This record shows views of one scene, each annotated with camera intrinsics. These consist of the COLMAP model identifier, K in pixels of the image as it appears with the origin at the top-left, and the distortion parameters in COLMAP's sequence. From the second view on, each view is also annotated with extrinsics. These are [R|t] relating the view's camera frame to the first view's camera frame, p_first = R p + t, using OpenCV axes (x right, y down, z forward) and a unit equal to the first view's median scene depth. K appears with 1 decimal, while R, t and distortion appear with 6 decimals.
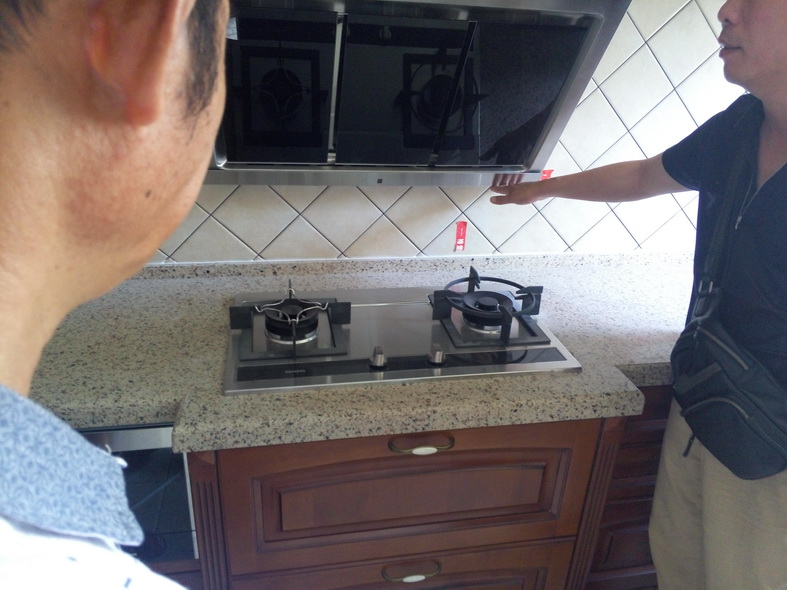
lens RADIAL K [[597.1, 0, 396.4], [0, 597.1, 300.6], [0, 0, 1]] dist [0.008519, -0.005648]
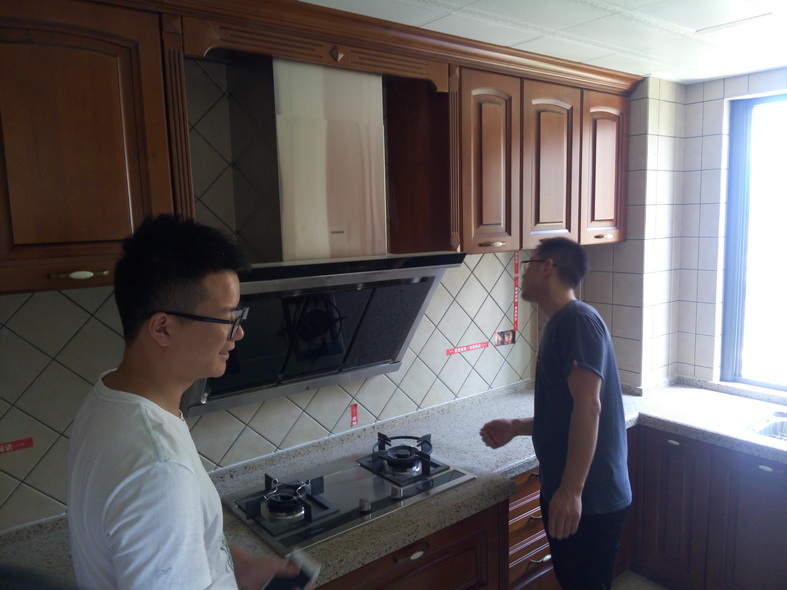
lens RADIAL K [[597.1, 0, 392.1], [0, 597.1, 294.2], [0, 0, 1]] dist [0.008519, -0.005648]
pose [[0.891441, -0.139246, 0.431212, -0.446077], [0.260933, 0.935748, -0.237255, -0.020310], [-0.370469, 0.324016, 0.870498, -0.403135]]
